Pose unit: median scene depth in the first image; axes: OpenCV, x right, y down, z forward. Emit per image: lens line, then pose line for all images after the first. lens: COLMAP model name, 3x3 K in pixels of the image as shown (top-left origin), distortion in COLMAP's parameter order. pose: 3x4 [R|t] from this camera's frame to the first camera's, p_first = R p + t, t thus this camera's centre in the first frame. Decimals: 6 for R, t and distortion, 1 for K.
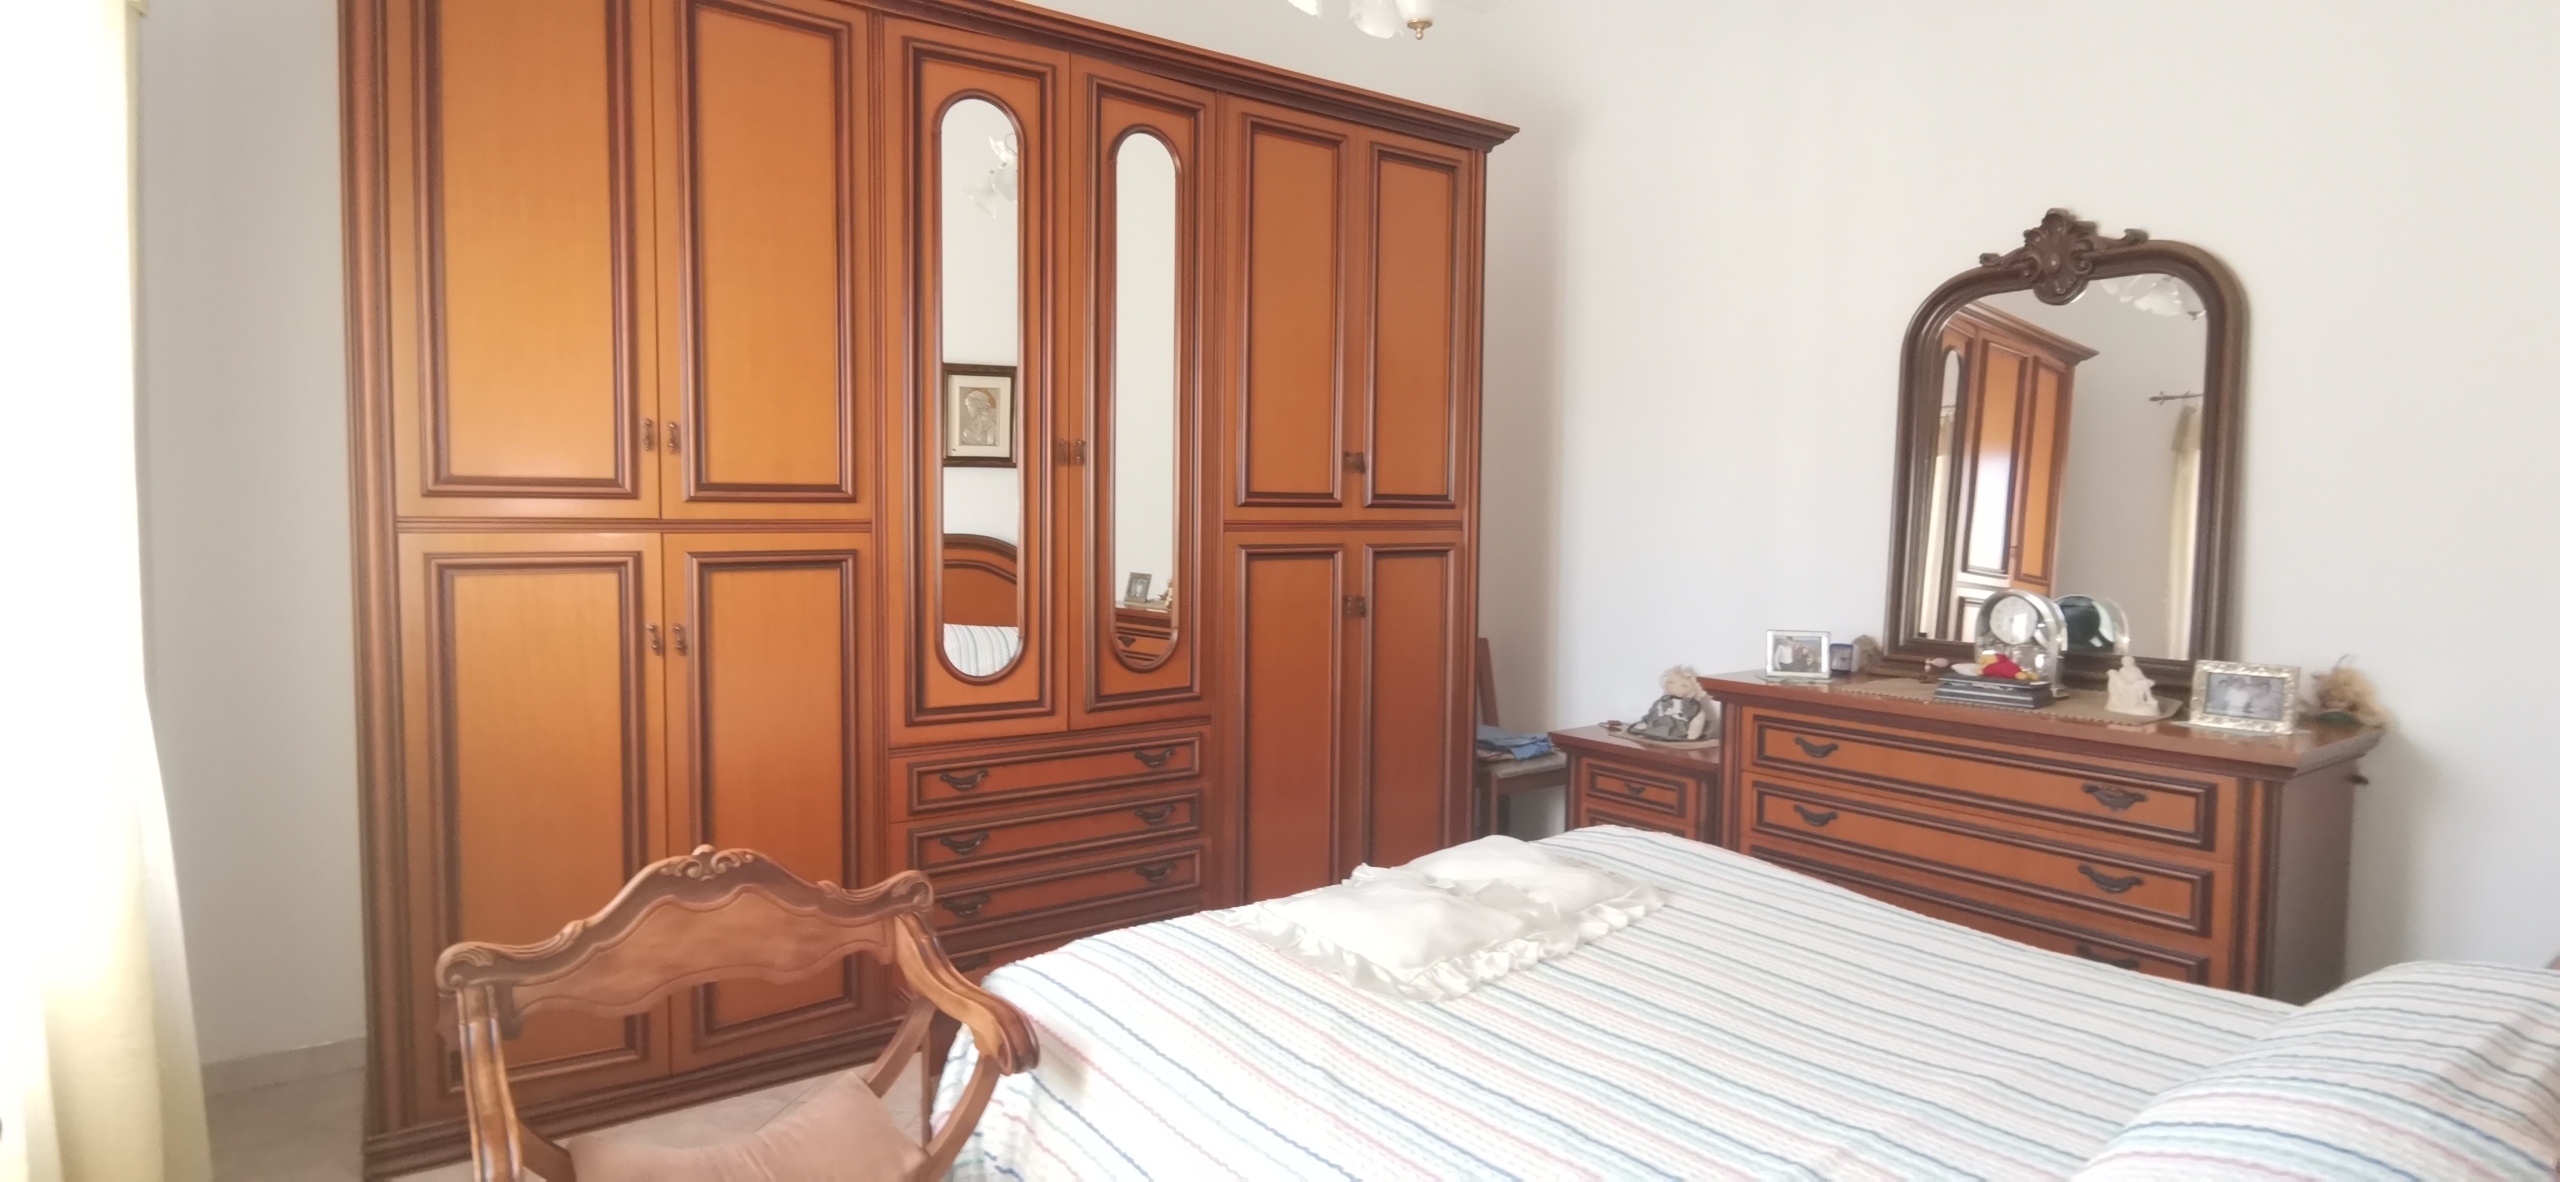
lens RADIAL K [[1264.1, 0, 1285.9], [0, 1264.1, 578.3], [0, 0, 1]] dist [-0.002502, 0.000159]
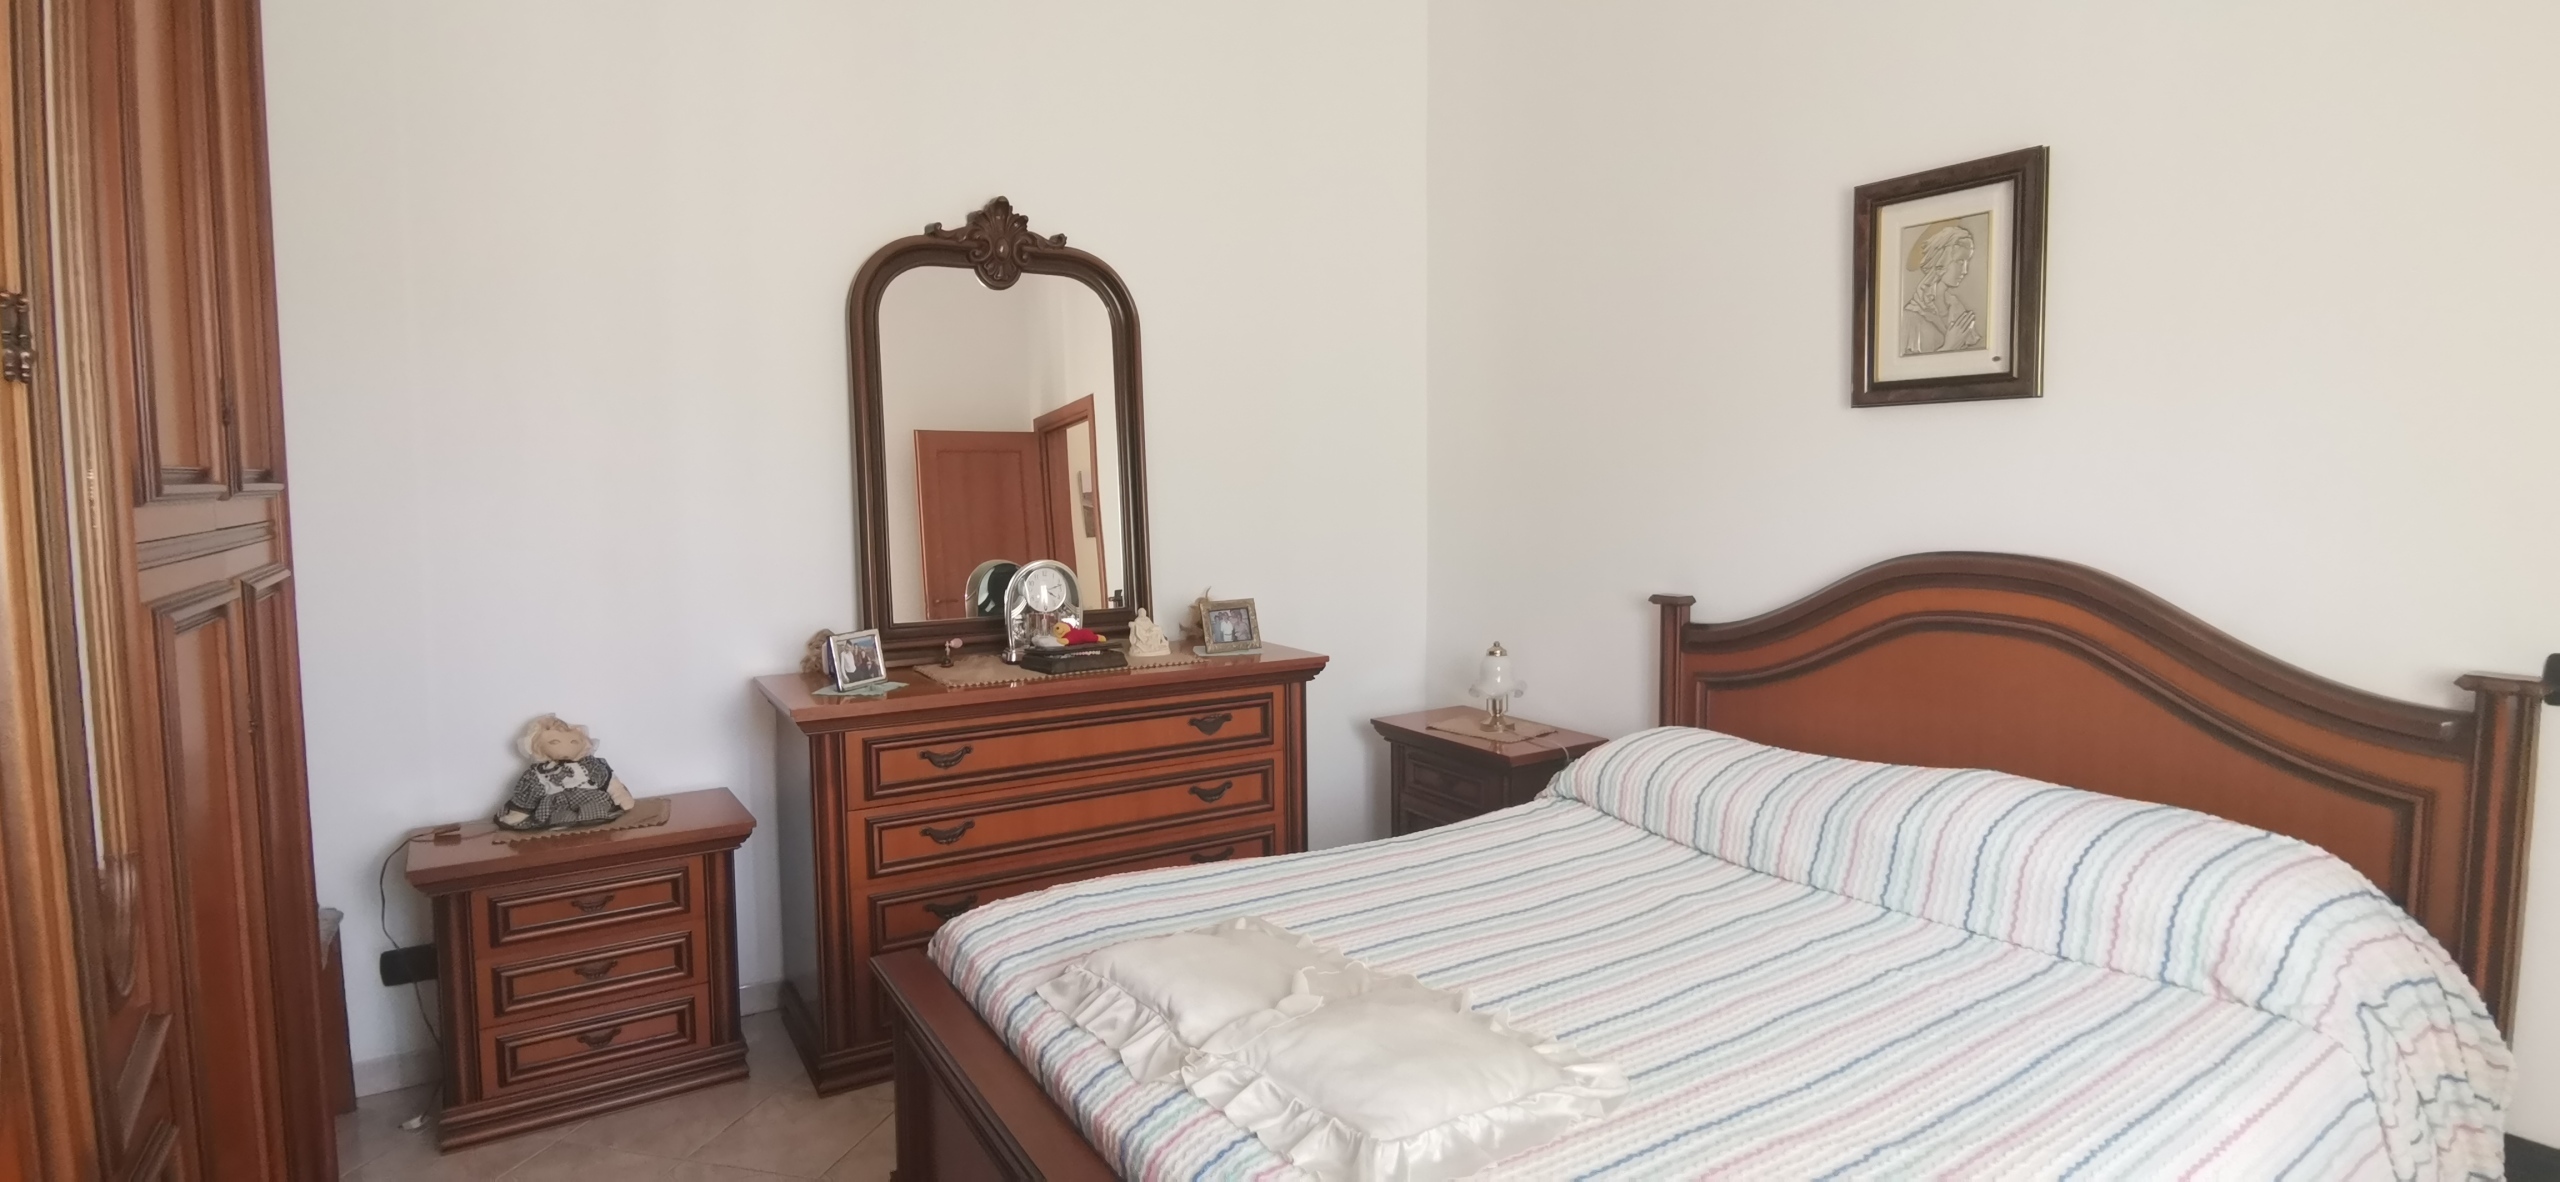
lens RADIAL K [[1264.1, 0, 1285.9], [0, 1264.1, 578.3], [0, 0, 1]] dist [-0.002502, 0.000159]
pose [[0.082529, -0.093207, 0.992220, -0.503399], [0.064323, 0.994039, 0.088028, -0.062726], [-0.994511, 0.056558, 0.088032, 0.788135]]
